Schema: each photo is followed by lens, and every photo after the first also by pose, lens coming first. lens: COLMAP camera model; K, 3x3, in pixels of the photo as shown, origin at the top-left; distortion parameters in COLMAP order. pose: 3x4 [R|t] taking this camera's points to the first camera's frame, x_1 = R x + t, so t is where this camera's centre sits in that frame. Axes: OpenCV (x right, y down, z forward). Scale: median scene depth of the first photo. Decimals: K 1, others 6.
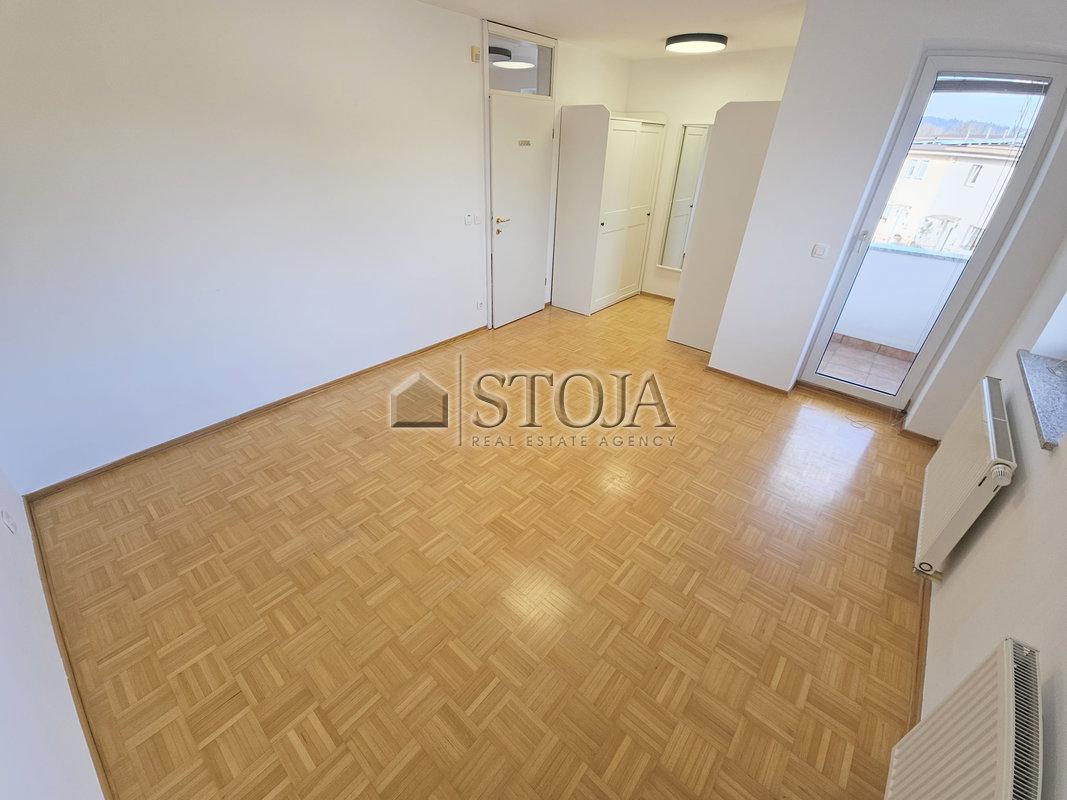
lens RADIAL K [[437.0, 0, 530.8], [0, 437.0, 399.5], [0, 0, 1]] dist [0.003911, -0.001206]
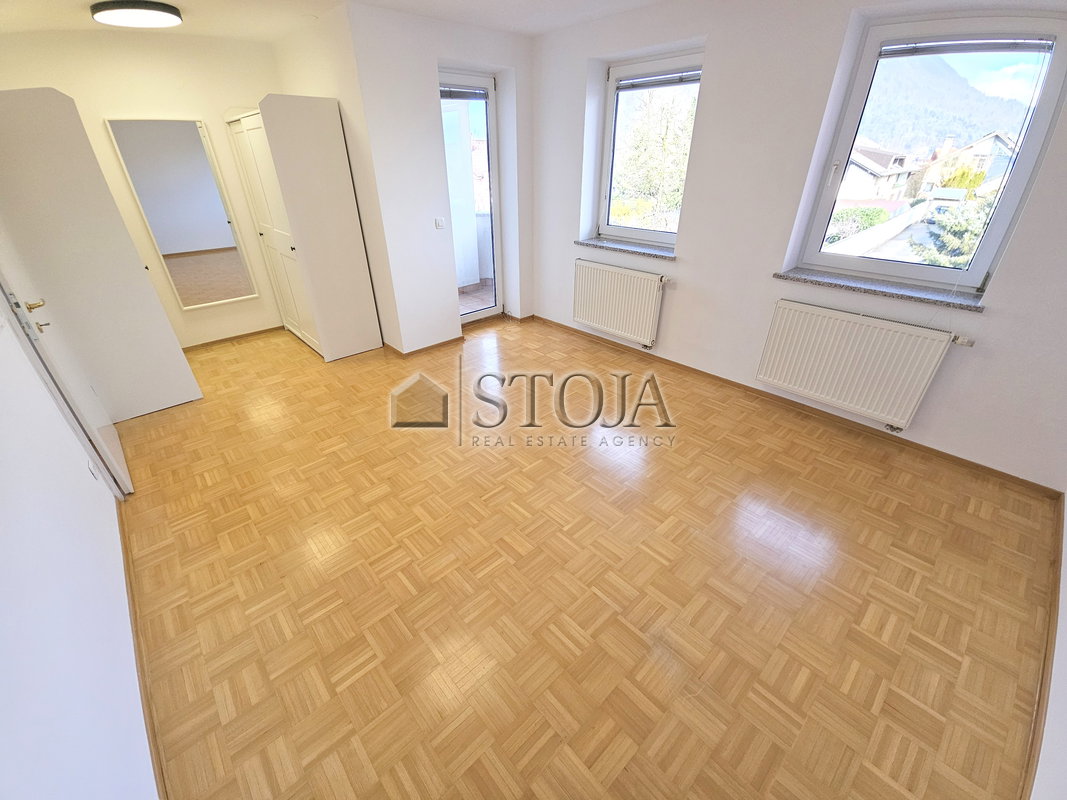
lens RADIAL K [[437.0, 0, 529.0], [0, 437.0, 398.9], [0, 0, 1]] dist [0.003911, -0.001206]
pose [[0.122695, -0.514233, 0.848829, -0.819514], [0.523200, 0.760300, 0.384974, -0.399007], [-0.843331, 0.396873, 0.362331, 0.702401]]
